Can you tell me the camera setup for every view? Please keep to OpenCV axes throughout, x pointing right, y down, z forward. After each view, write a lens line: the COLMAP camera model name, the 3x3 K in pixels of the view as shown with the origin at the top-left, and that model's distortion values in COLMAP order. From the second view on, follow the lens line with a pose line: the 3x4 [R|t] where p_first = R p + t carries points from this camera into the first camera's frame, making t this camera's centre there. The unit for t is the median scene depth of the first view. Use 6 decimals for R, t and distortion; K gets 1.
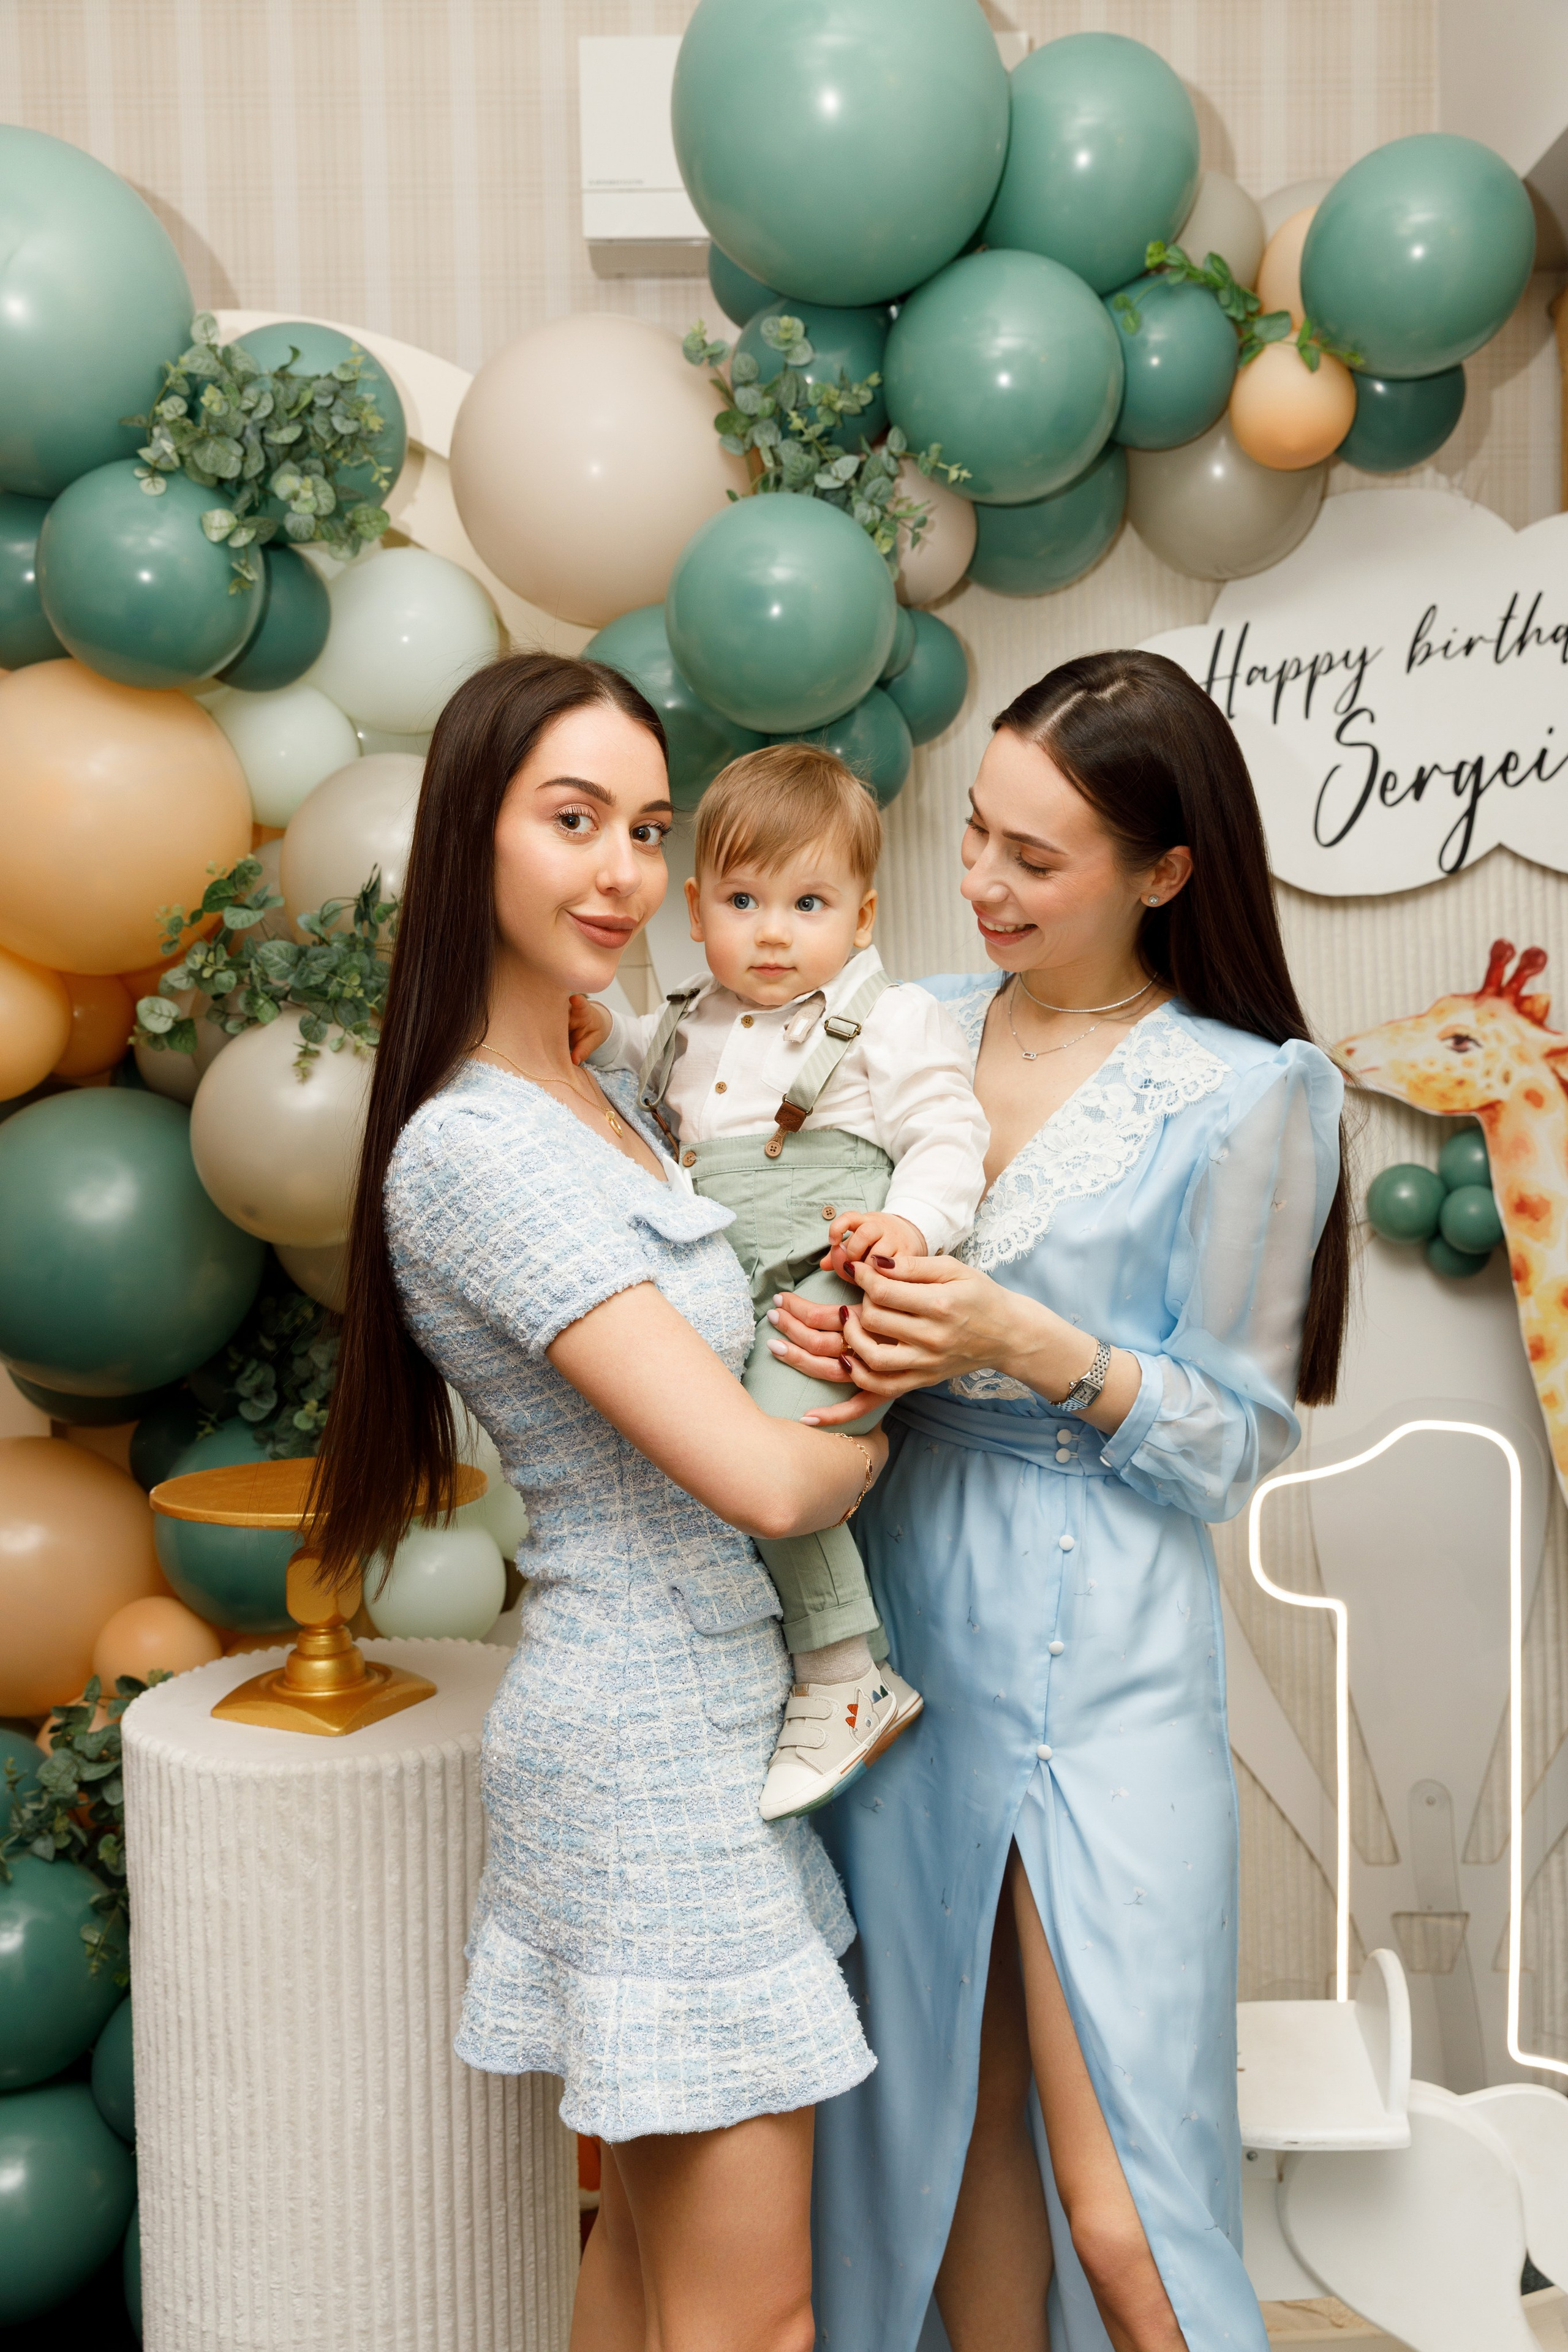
lens RADIAL K [[2172.9, 0, 782.7], [0, 2172.9, 1179.9], [0, 0, 1]] dist [0.004308, 0.000000]
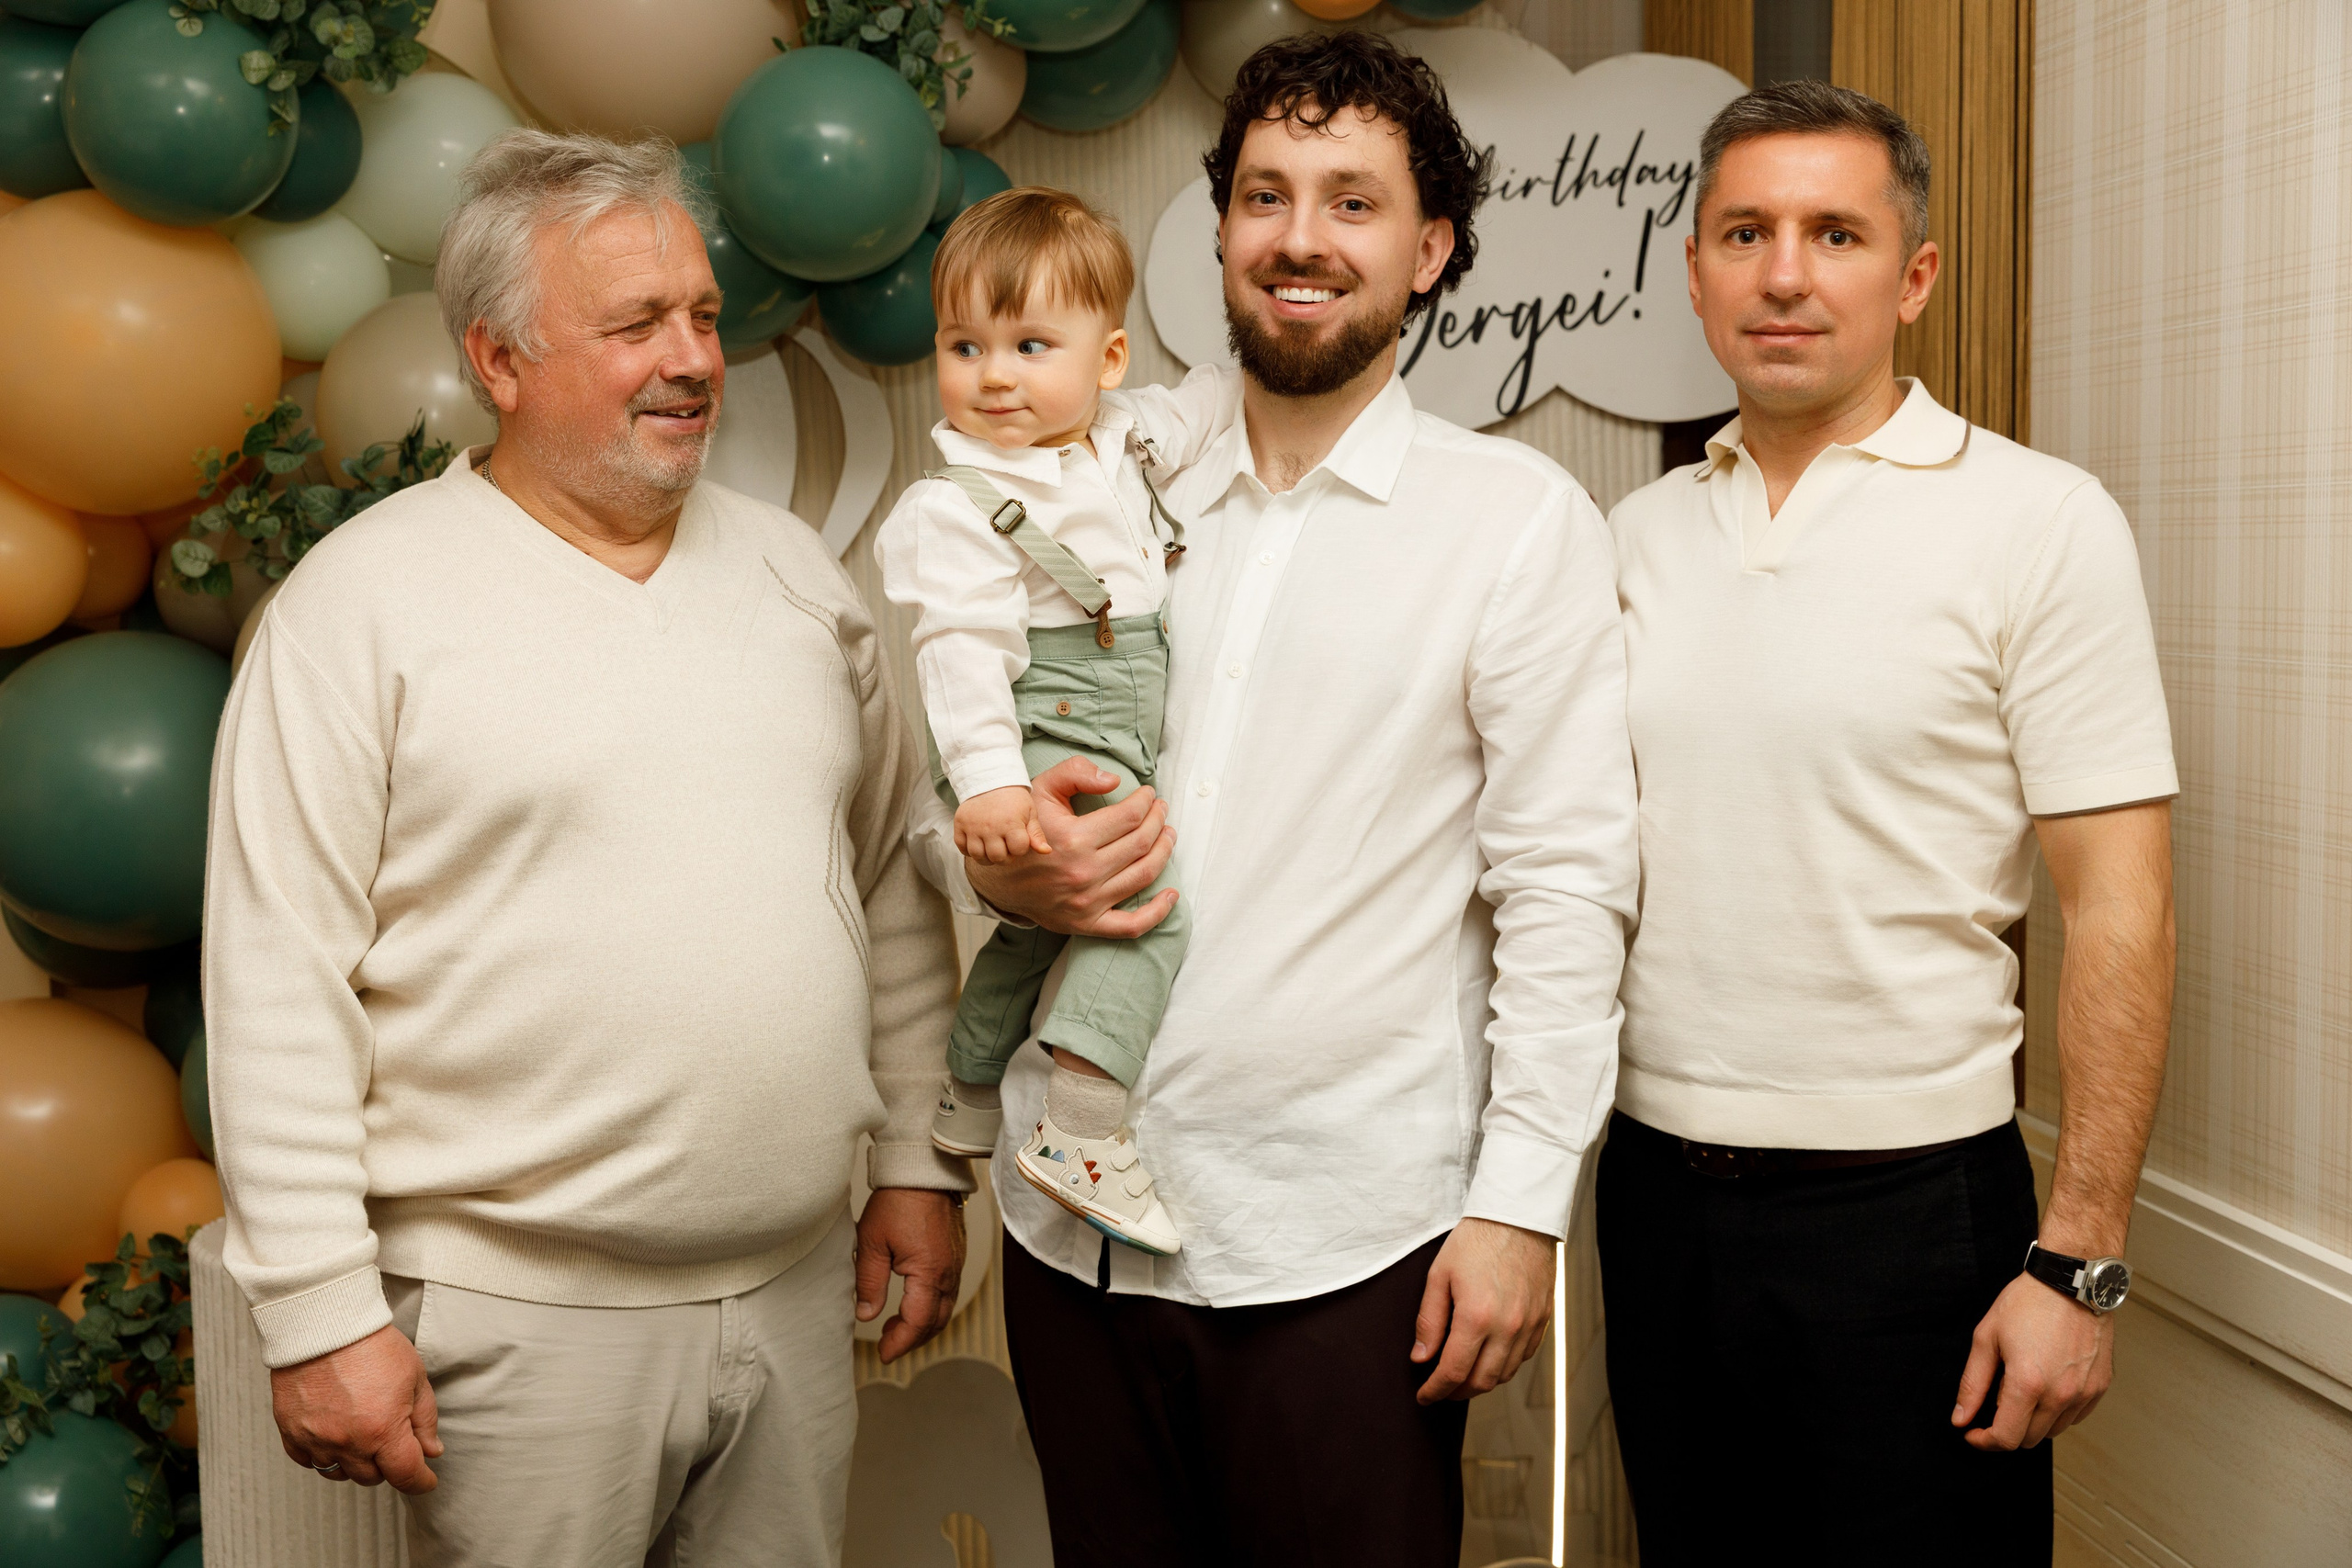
lens RADIAL K [[2810.4, 0, 1189.4], [0, 2810.4, 789.1], [0, 0, 1]] dist [0.010378, 0.000000]
pose [[0.993345, -0.007515, 0.114929, 0.013250], [0.005877, 0.999876, 0.014579, 0.012551], [-0.115025, -0.013806, 0.993267, -0.310718]]
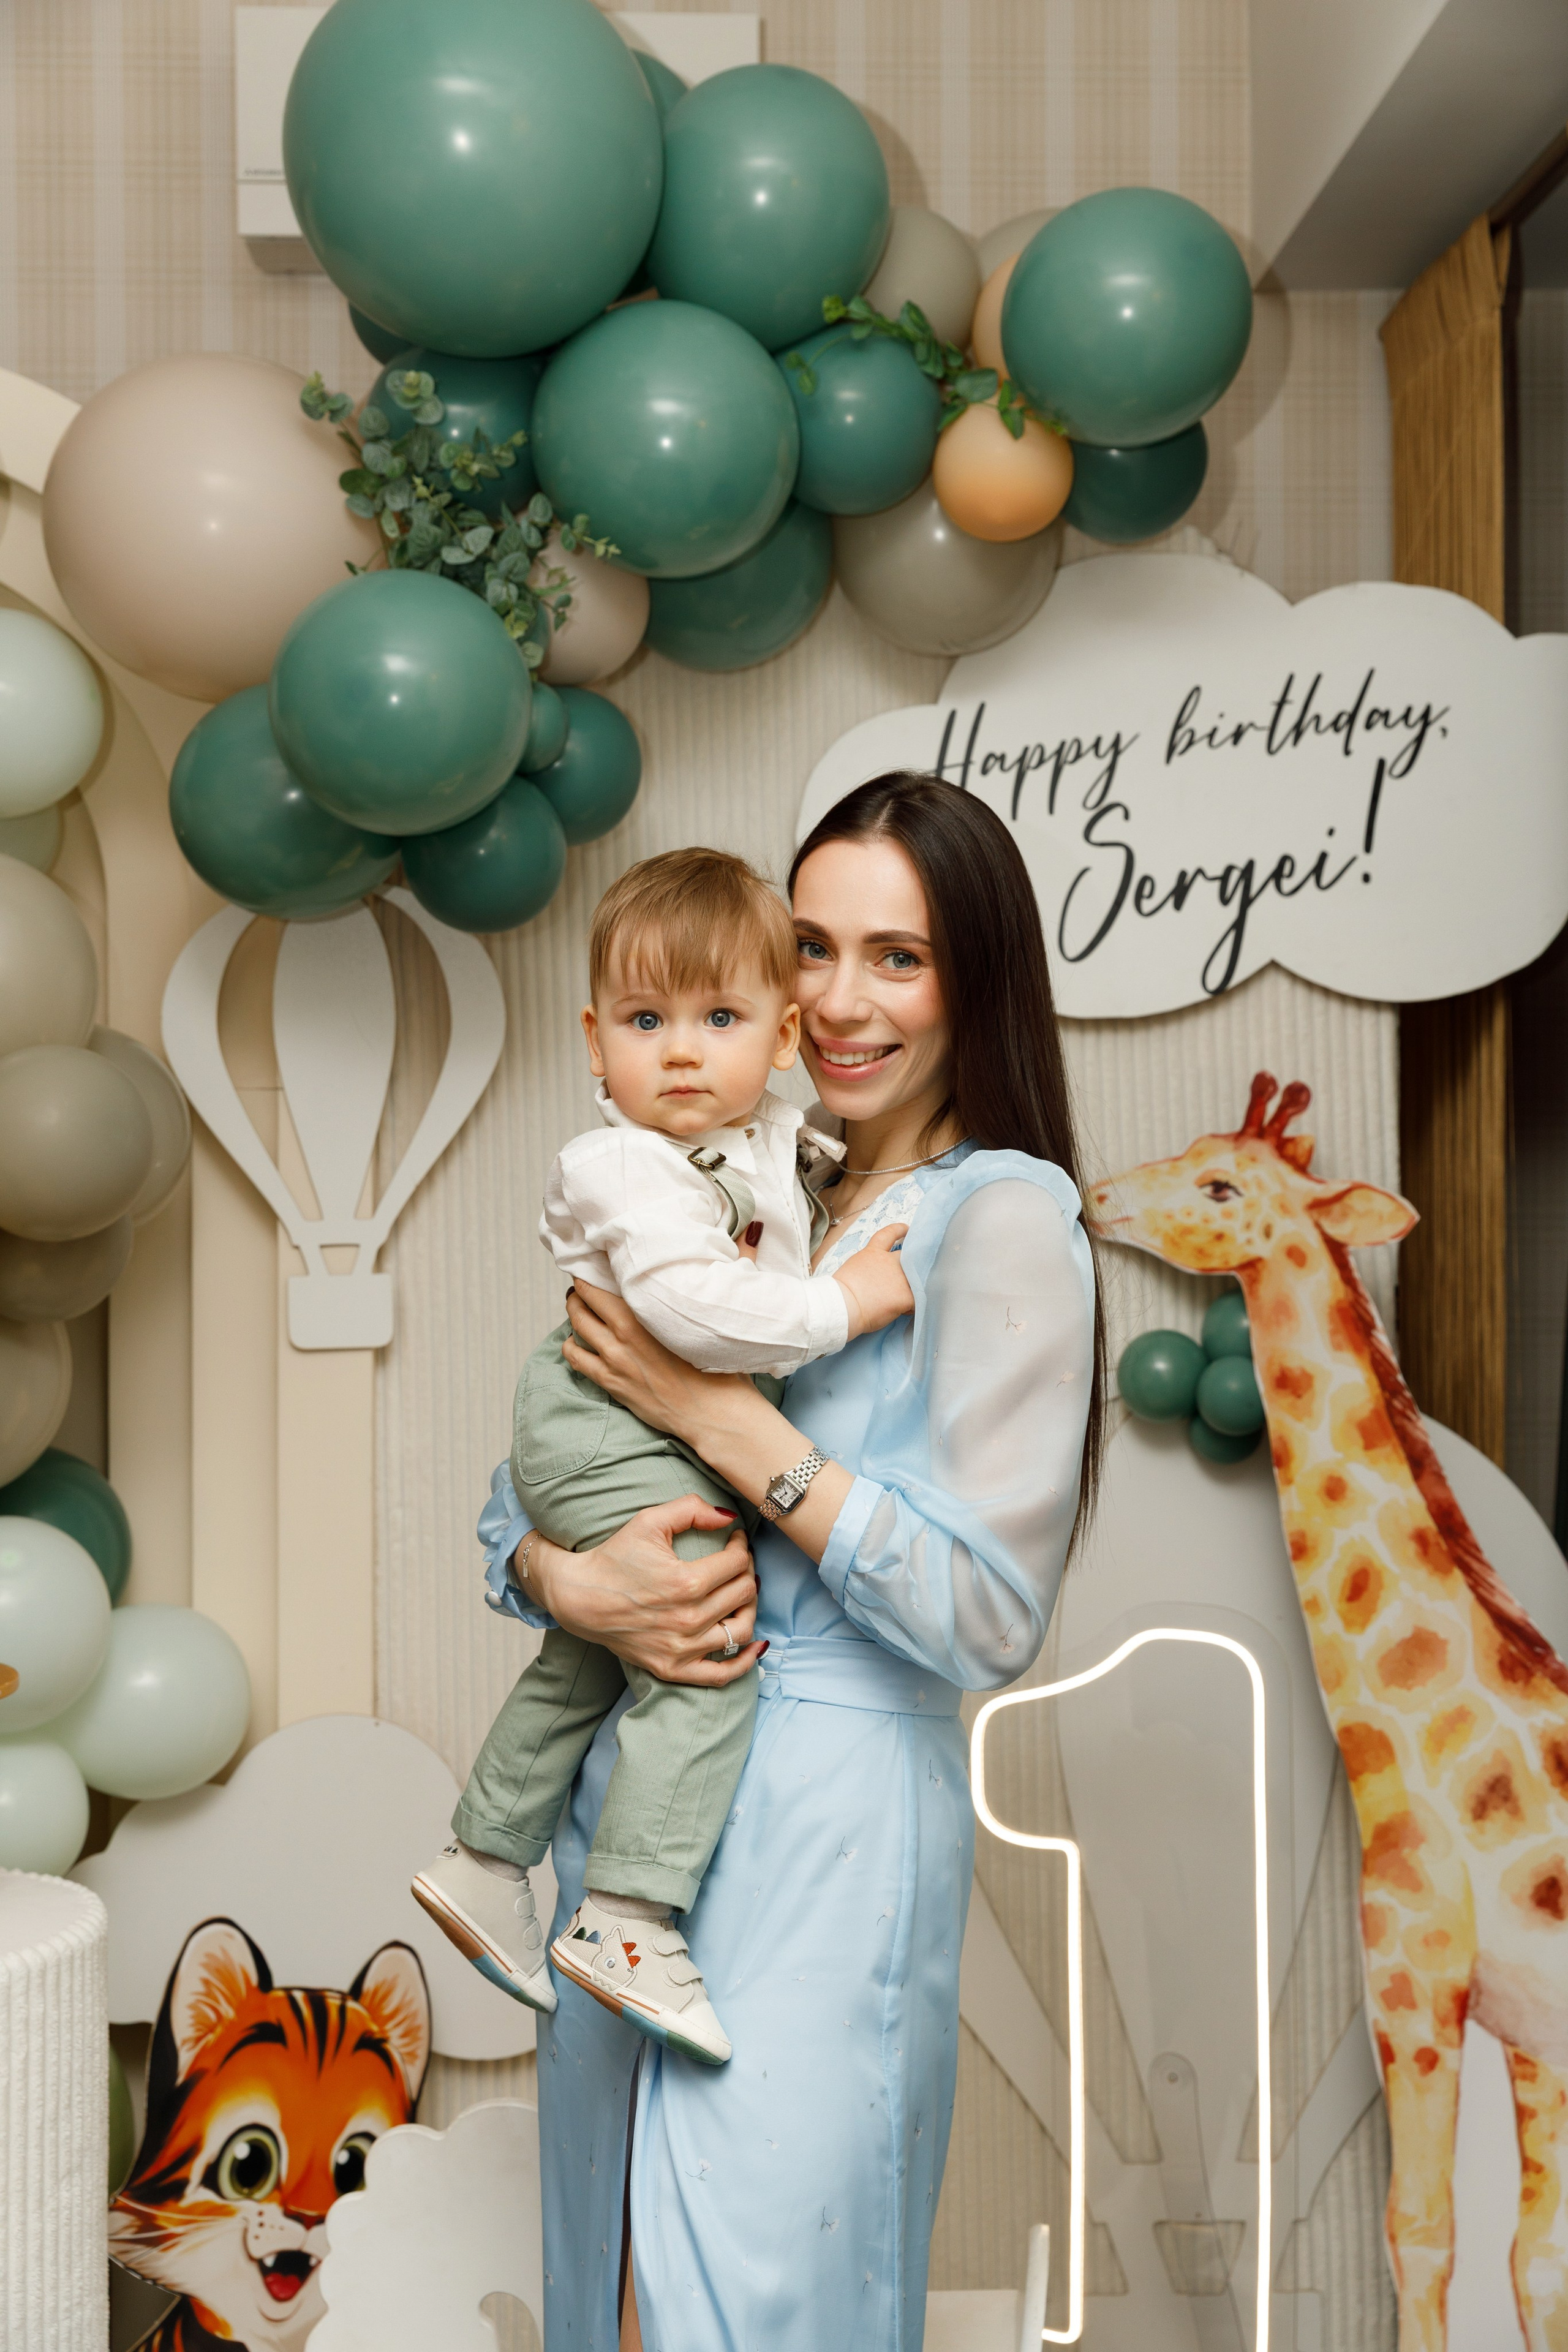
lens RADIAL K [[2948.5, 0, 780.8], [0, 2948.5, 1178.3], [0, 0, 1]] dist [0.007718, 0.000000]
pose [[0.999308, 0.011818, 0.035276, 0.108556], [-0.009912, 0.998506, -0.053734, -0.003508], [-0.035858, 0.053347, 0.997932, -0.185783]]
